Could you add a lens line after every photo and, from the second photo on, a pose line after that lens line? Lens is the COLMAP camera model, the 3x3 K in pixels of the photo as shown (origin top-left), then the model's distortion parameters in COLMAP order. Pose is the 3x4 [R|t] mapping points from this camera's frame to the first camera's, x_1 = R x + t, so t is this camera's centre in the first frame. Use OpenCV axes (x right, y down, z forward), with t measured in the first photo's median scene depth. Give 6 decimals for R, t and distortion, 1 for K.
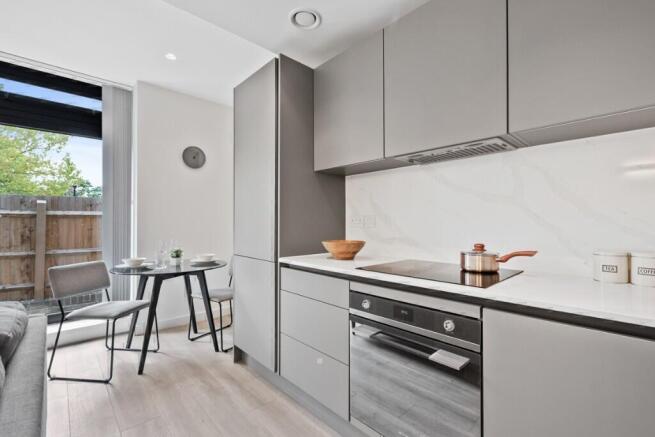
lens RADIAL K [[290.4, 0, 327.2], [0, 290.4, 219.0], [0, 0, 1]] dist [0.000125, 0.000017]
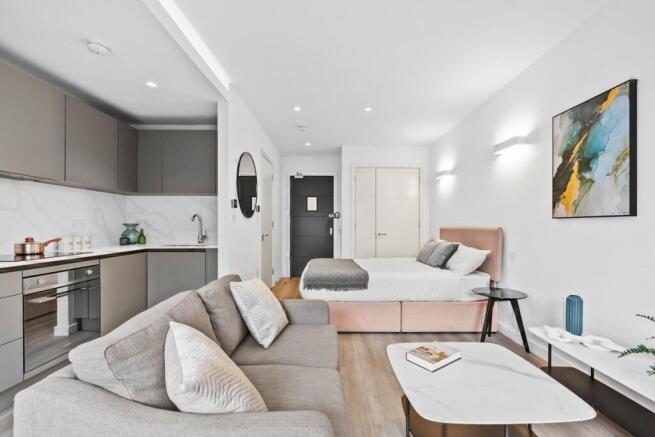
lens RADIAL K [[290.4, 0, 327.6], [0, 290.4, 222.2], [0, 0, 1]] dist [0.000125, 0.000017]
pose [[-0.720899, 0.002365, 0.693036, -1.929853], [-0.012802, 0.999778, -0.016730, 0.007751], [-0.692922, -0.020933, -0.720708, 1.090008]]
